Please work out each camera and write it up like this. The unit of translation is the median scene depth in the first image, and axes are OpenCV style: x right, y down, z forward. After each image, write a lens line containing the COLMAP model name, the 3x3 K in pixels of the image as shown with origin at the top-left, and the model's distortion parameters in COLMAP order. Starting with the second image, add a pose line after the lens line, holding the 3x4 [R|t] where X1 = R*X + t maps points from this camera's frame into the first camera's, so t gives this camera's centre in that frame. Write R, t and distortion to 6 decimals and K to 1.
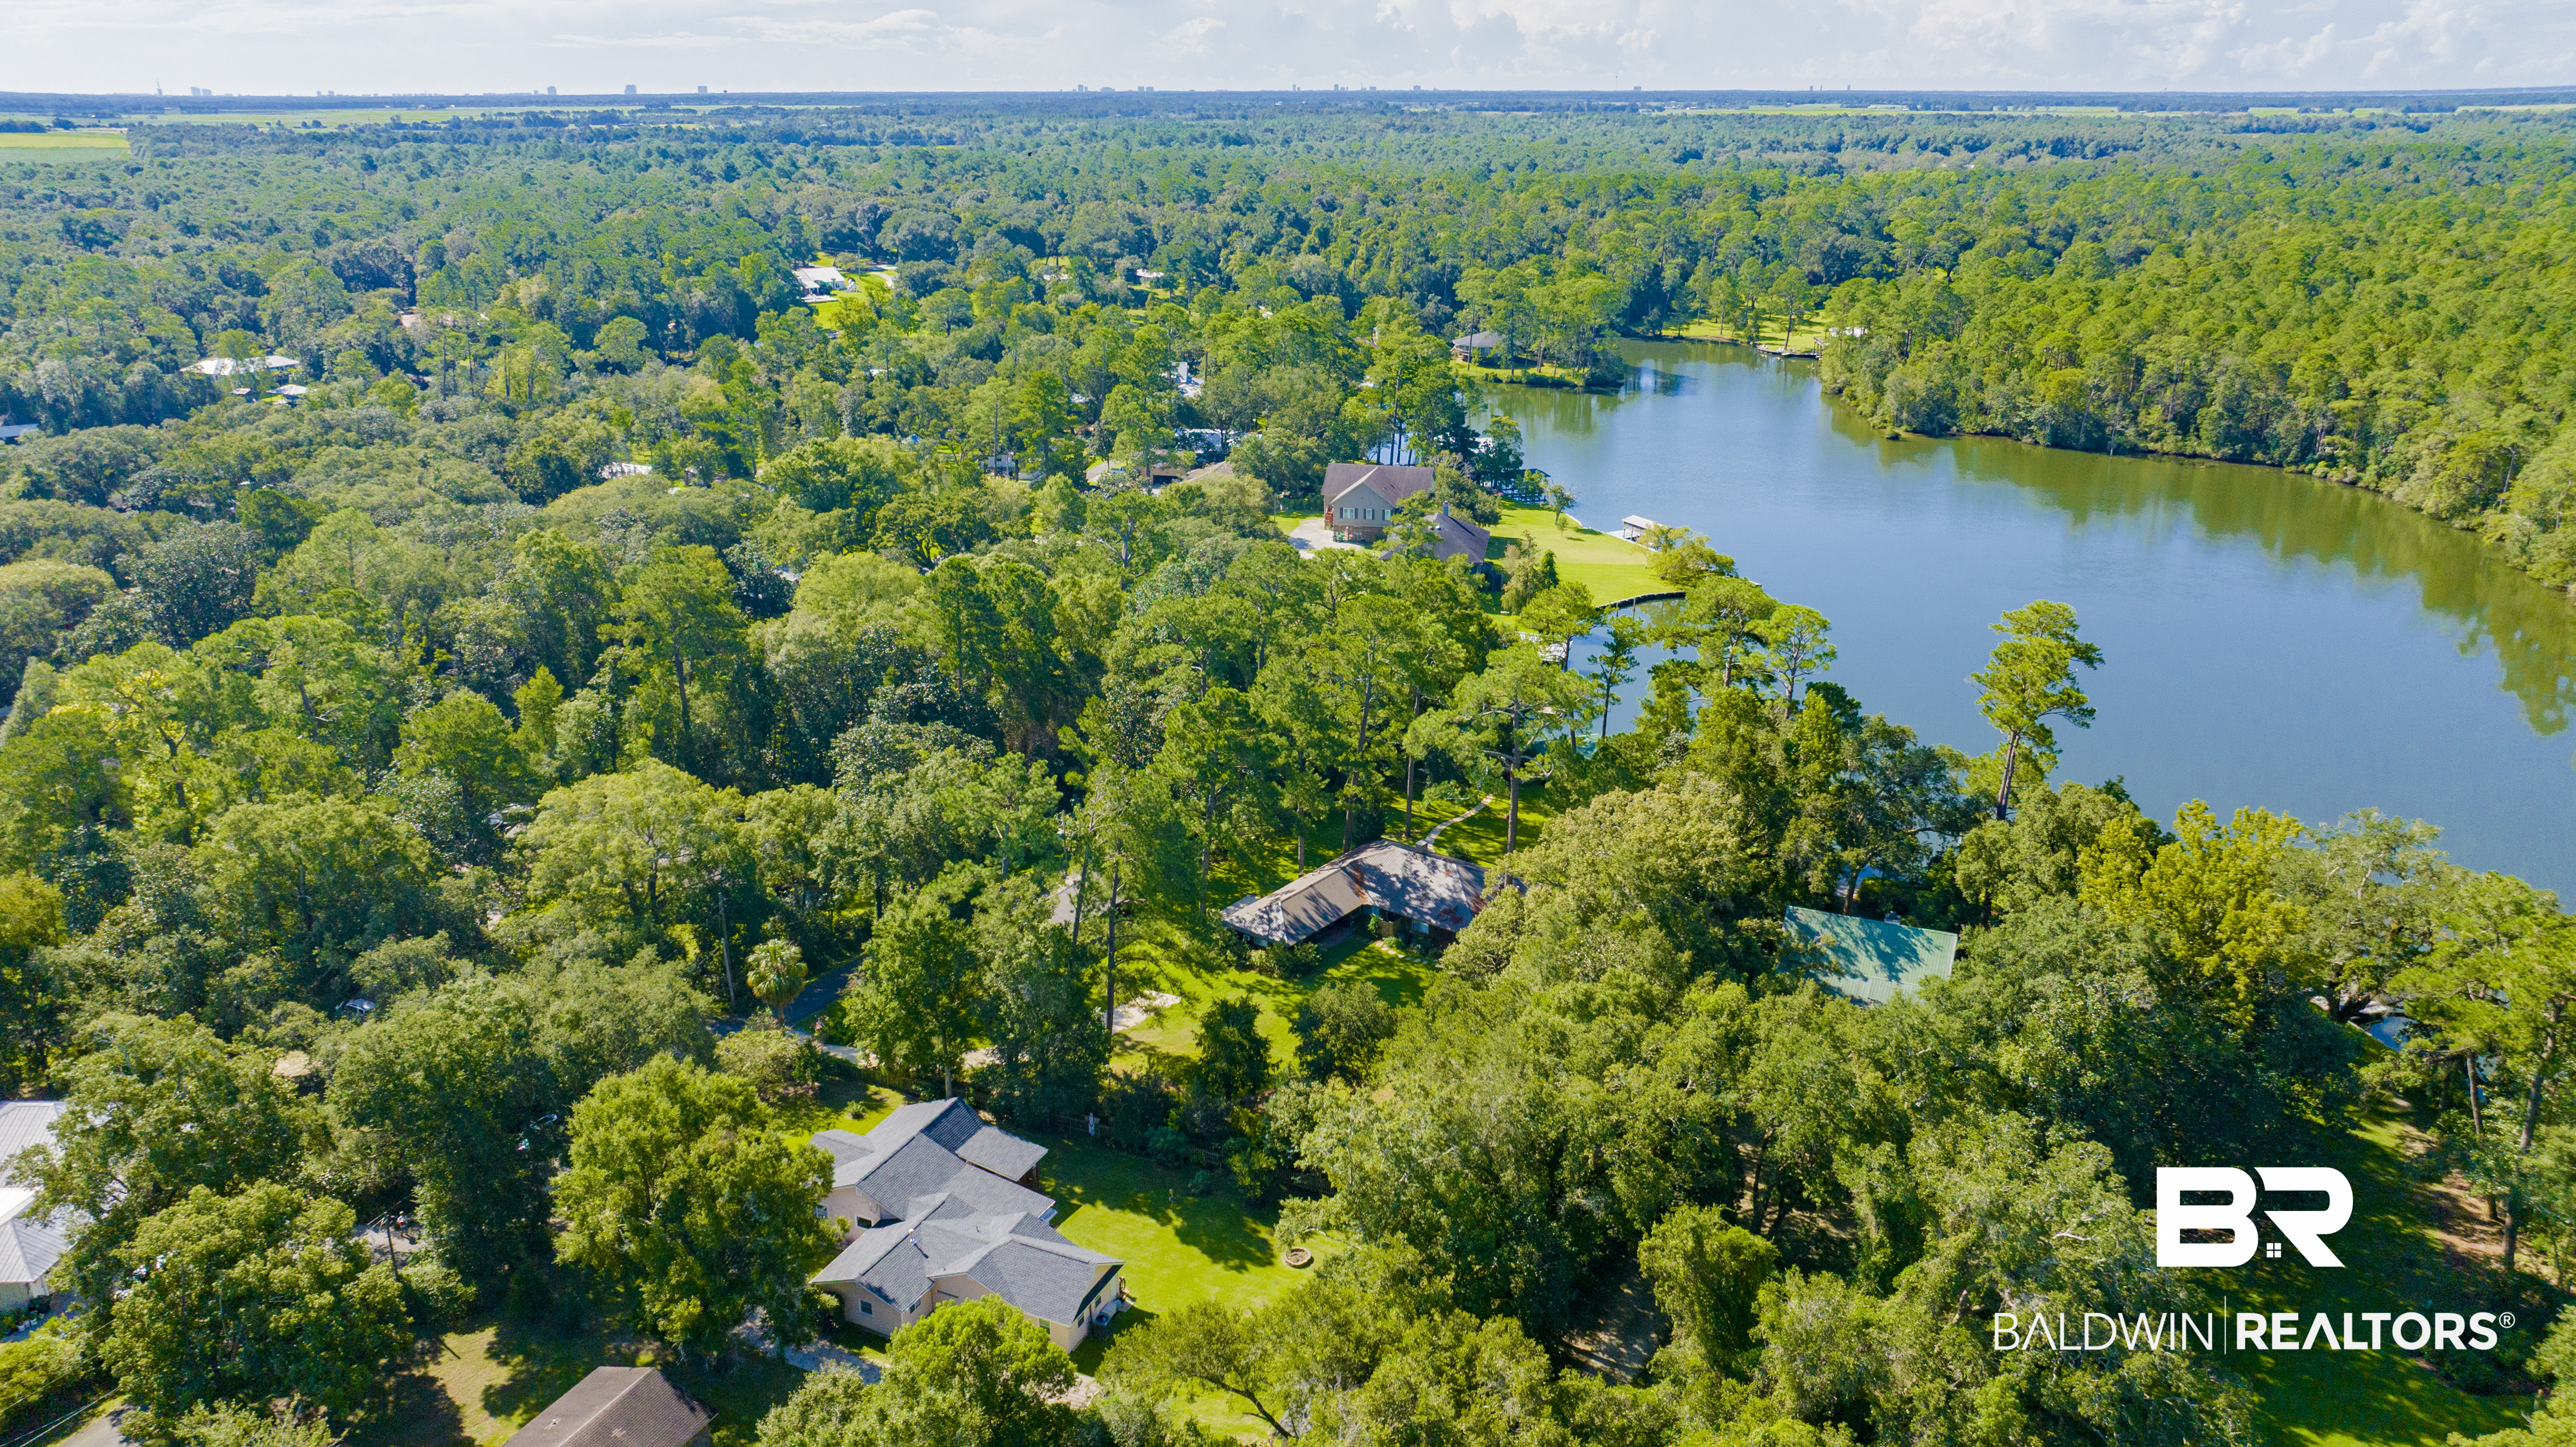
lens RADIAL K [[1816.9, 0, 1295.0], [0, 1816.9, 729.5], [0, 0, 1]] dist [-0.033212, 0.028153]
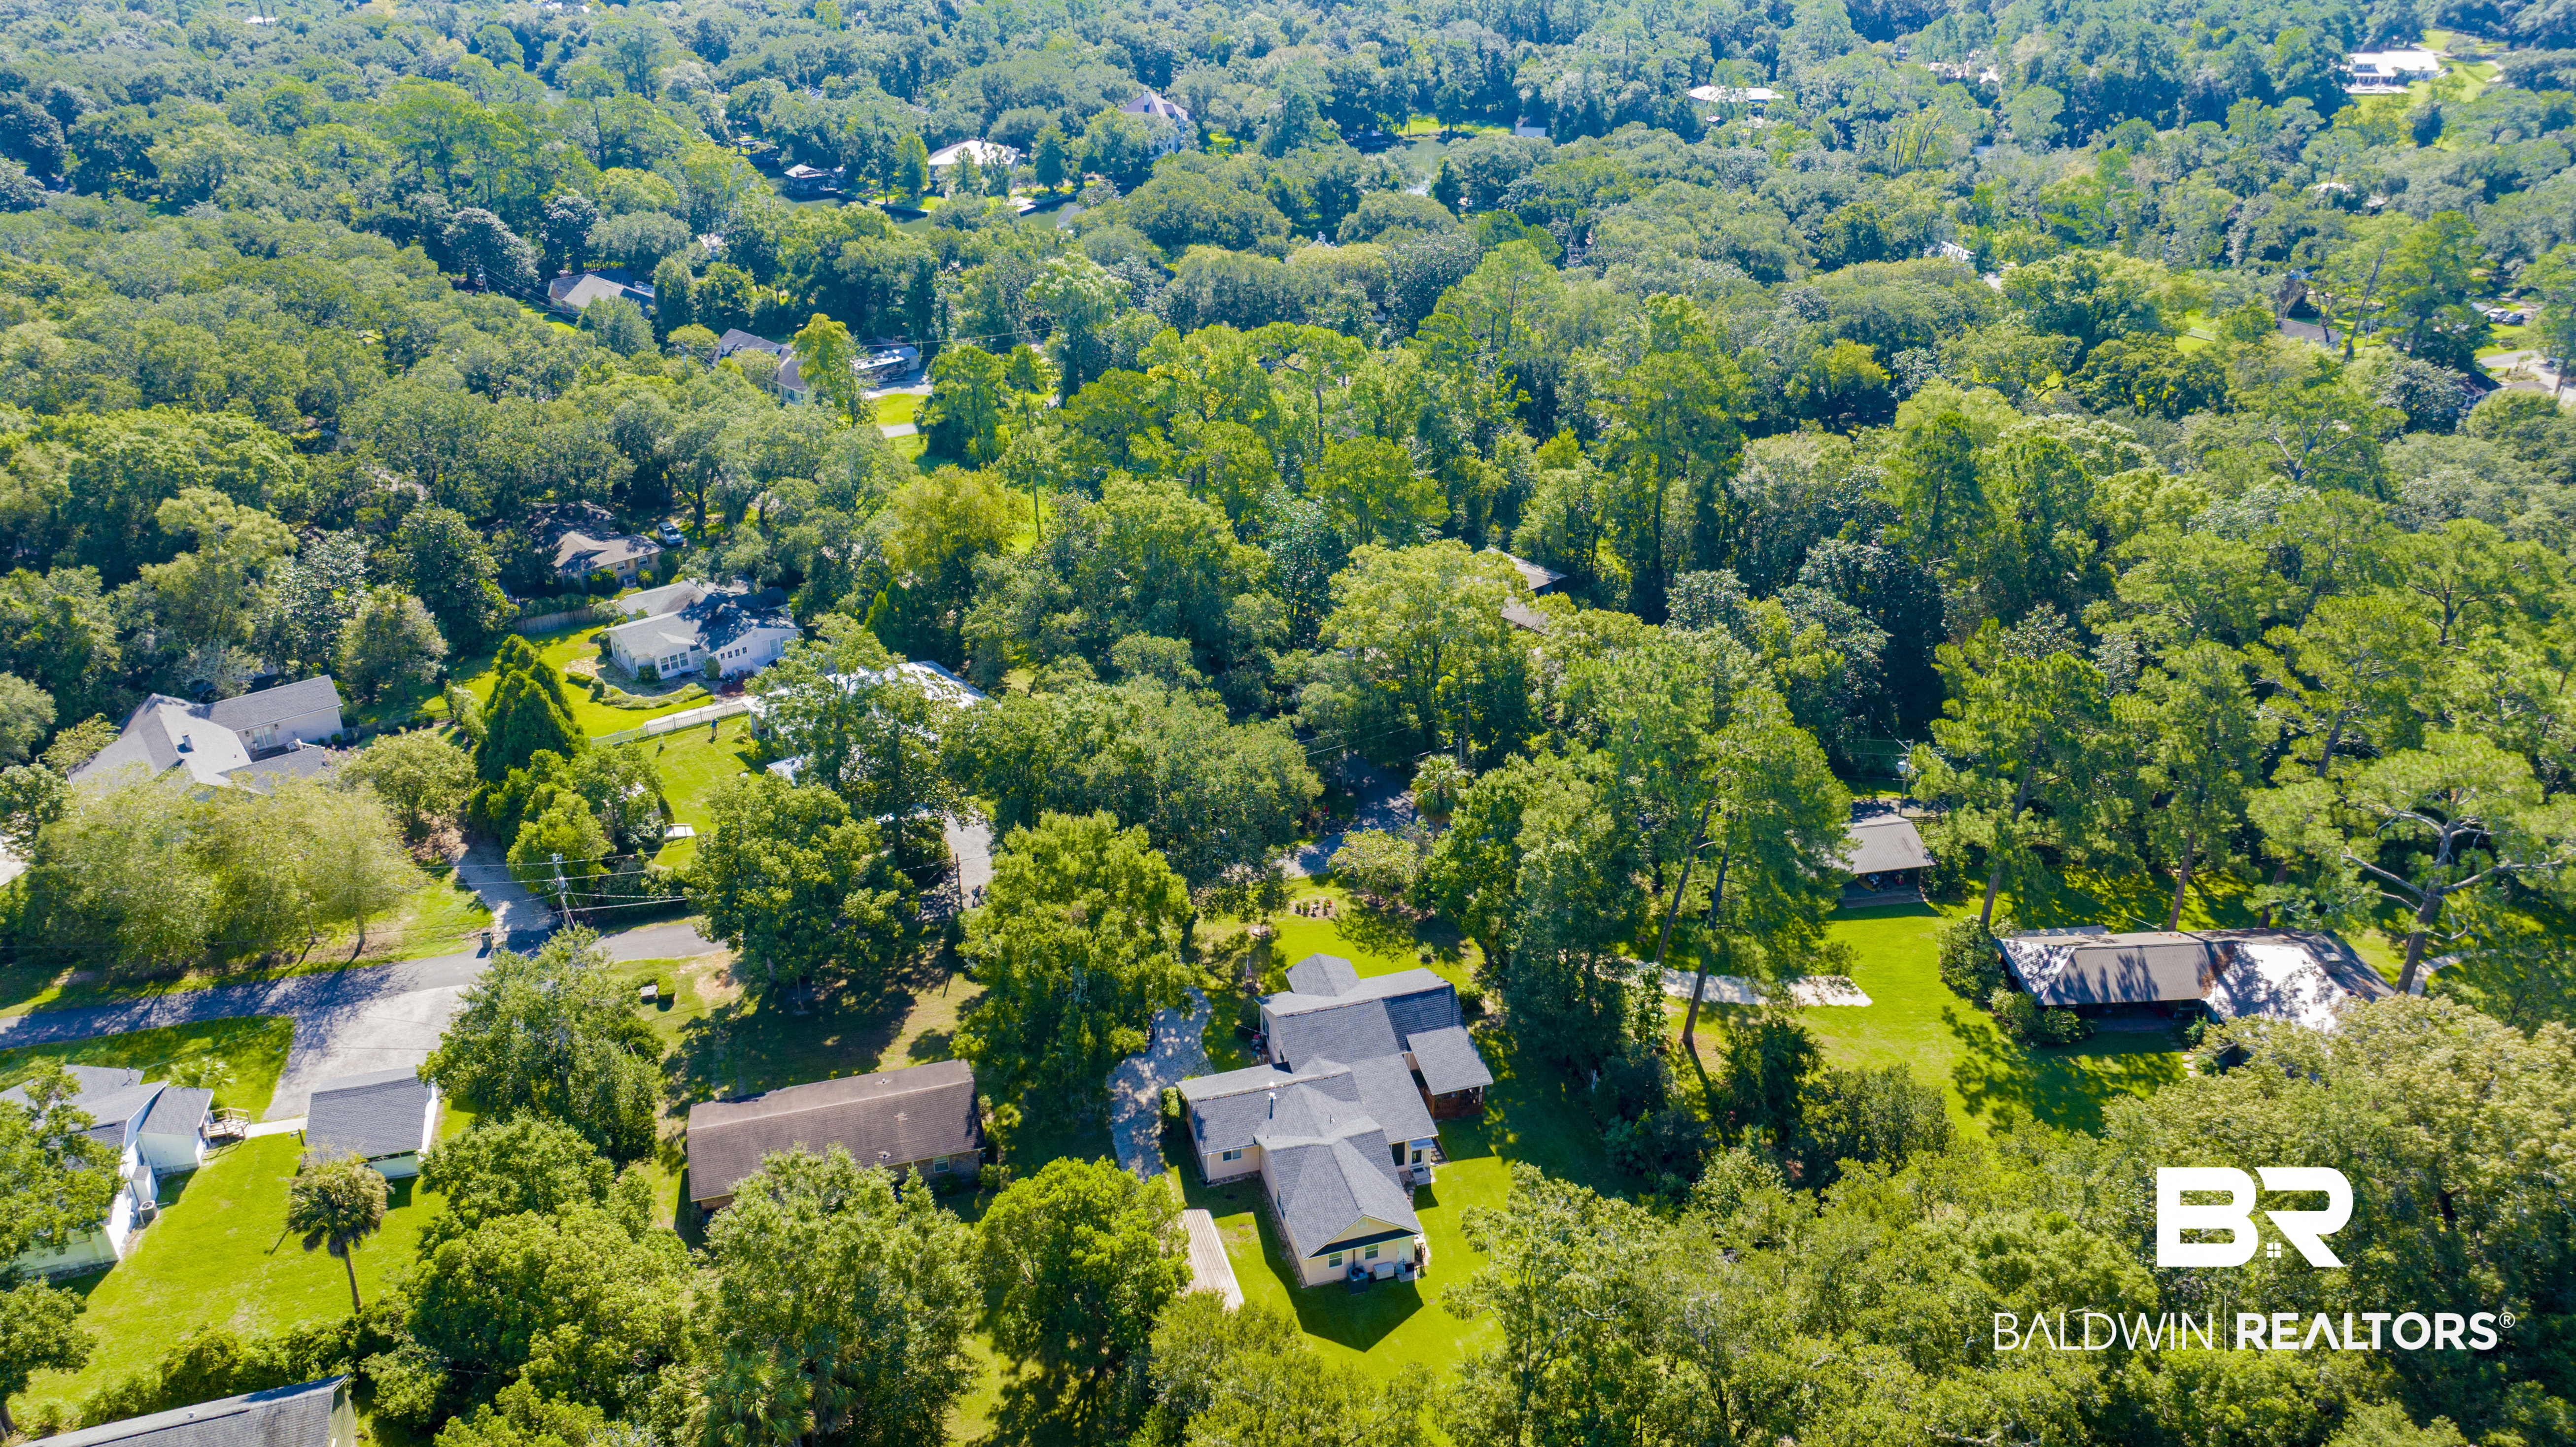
lens RADIAL K [[1816.9, 0, 1295.0], [0, 1816.9, 715.2], [0, 0, 1]] dist [-0.033212, 0.028153]
pose [[0.654558, 0.334092, -0.678186, 0.132598], [-0.251835, 0.942180, 0.221081, -0.042128], [0.712834, 0.026080, 0.700847, 0.118534]]
